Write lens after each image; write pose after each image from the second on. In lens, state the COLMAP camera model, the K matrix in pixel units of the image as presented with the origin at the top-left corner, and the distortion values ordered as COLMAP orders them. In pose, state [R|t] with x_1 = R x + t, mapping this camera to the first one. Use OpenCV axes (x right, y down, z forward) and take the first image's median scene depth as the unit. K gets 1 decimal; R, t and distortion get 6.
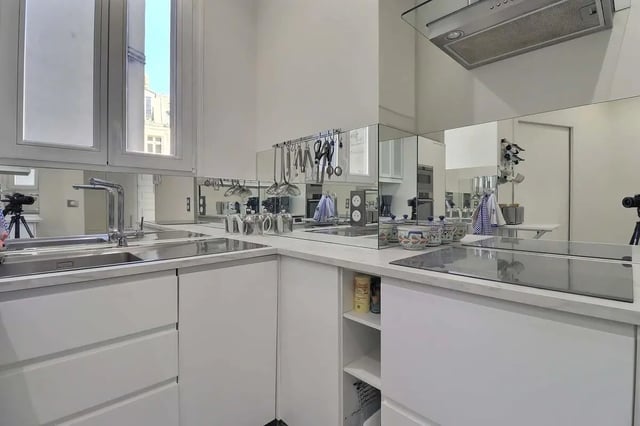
lens RADIAL K [[303.7, 0, 322.6], [0, 303.7, 204.1], [0, 0, 1]] dist [0.021955, -0.017825]
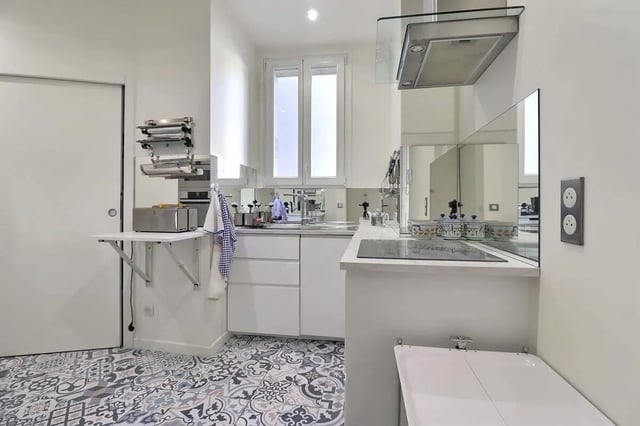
lens RADIAL K [[303.7, 0, 322.6], [0, 303.7, 204.1], [0, 0, 1]] dist [0.021955, -0.017825]
pose [[0.608539, 0.005878, -0.793502, 0.938930], [-0.020362, 0.999759, -0.008209, 0.015600], [0.793263, 0.021153, 0.608512, -0.110431]]
